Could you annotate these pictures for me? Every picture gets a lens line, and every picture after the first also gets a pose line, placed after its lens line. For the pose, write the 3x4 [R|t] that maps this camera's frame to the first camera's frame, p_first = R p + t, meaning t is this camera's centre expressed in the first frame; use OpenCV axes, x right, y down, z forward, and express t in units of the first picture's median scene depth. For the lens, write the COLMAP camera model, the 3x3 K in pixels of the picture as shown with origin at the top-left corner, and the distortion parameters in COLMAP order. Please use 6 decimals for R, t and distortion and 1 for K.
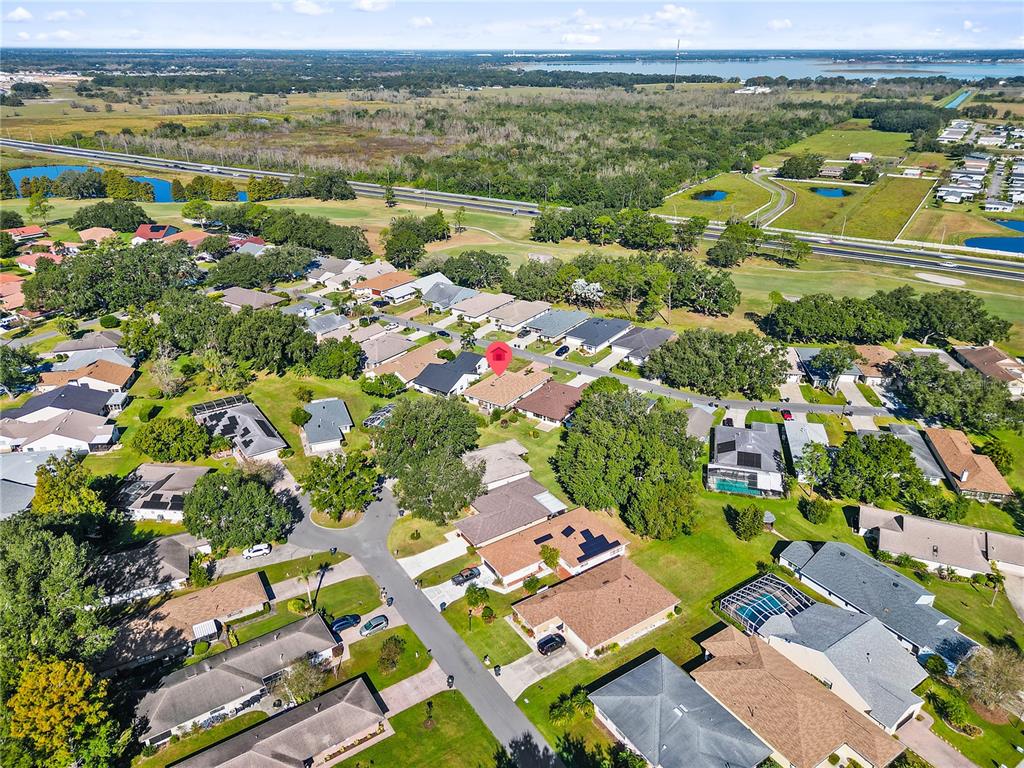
lens RADIAL K [[721.5, 0, 512.0], [0, 721.5, 384.0], [0, 0, 1]] dist [0.091695, -0.088221]
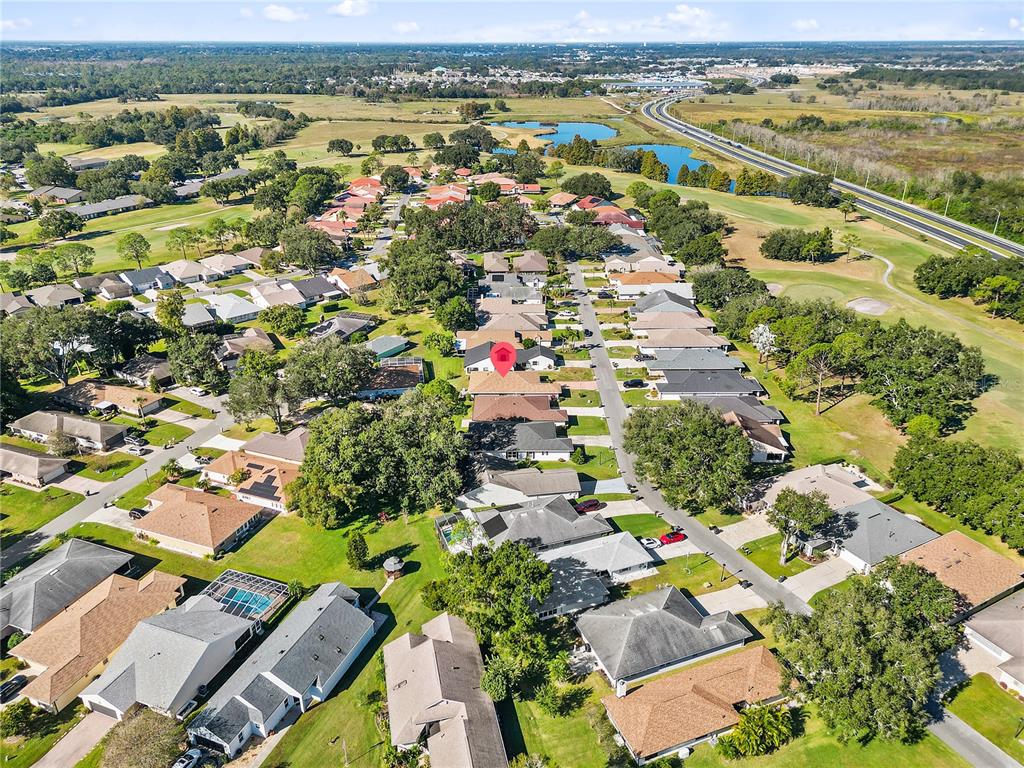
lens RADIAL K [[721.5, 0, 512.0], [0, 721.5, 384.0], [0, 0, 1]] dist [0.091695, -0.088221]
pose [[0.583043, 0.350835, -0.732787, 0.754625], [-0.344316, 0.923653, 0.168260, -0.171636], [0.735872, 0.154208, 0.659327, 0.347601]]
